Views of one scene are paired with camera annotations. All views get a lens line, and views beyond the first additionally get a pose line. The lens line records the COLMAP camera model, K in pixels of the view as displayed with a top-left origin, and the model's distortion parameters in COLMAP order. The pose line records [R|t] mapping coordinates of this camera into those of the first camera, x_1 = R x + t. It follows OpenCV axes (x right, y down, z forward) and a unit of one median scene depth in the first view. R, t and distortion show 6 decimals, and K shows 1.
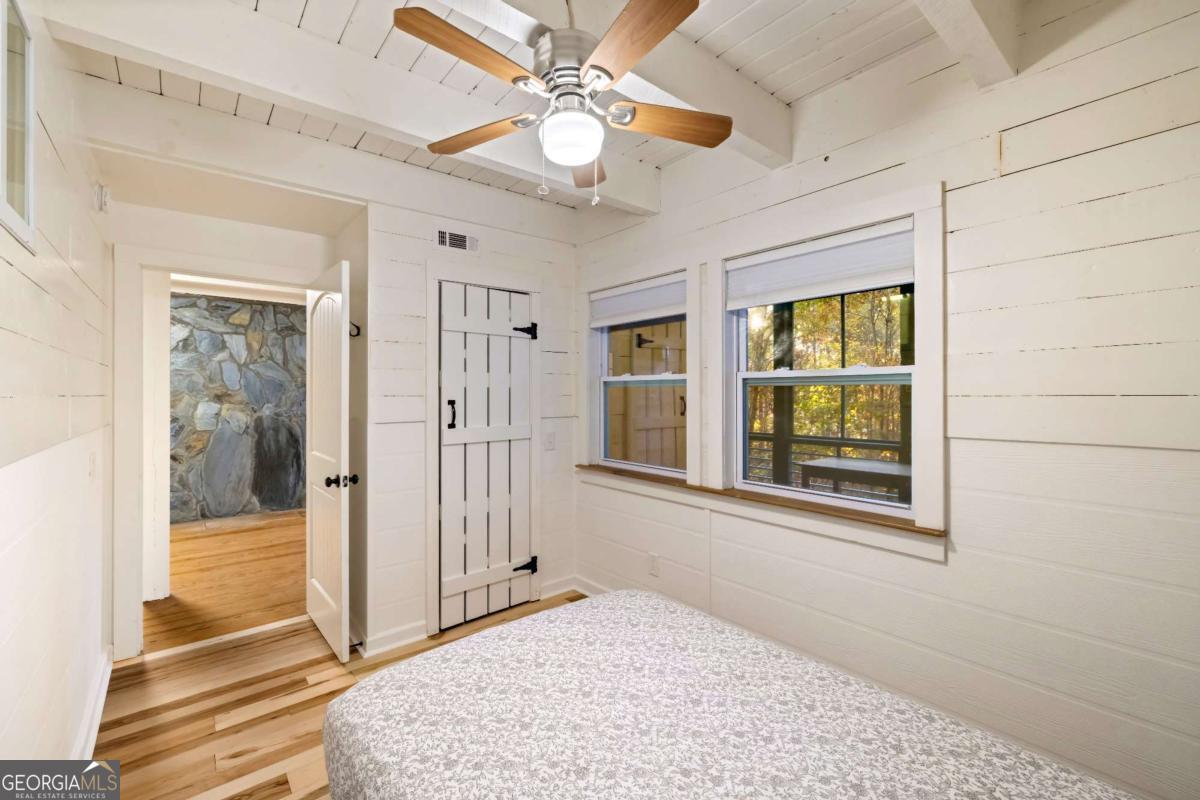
lens RADIAL K [[499.6, 0, 605.1], [0, 499.6, 390.1], [0, 0, 1]] dist [-0.001969, -0.000266]
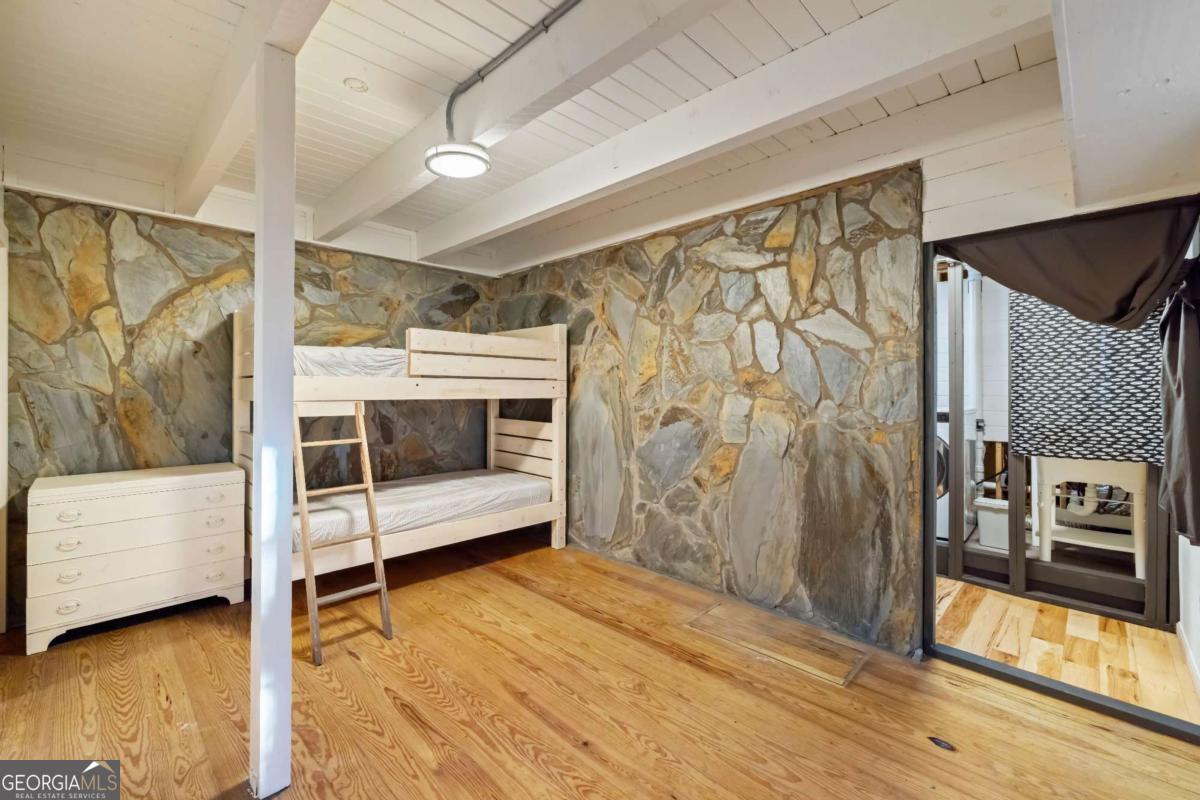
lens RADIAL K [[499.6, 0, 598.5], [0, 499.6, 389.5], [0, 0, 1]] dist [-0.001969, -0.000266]
pose [[0.088826, 0.000231, -0.996047, -0.226540], [0.009225, 0.999957, 0.001055, 0.015495], [0.996004, -0.009282, 0.088820, 0.759477]]
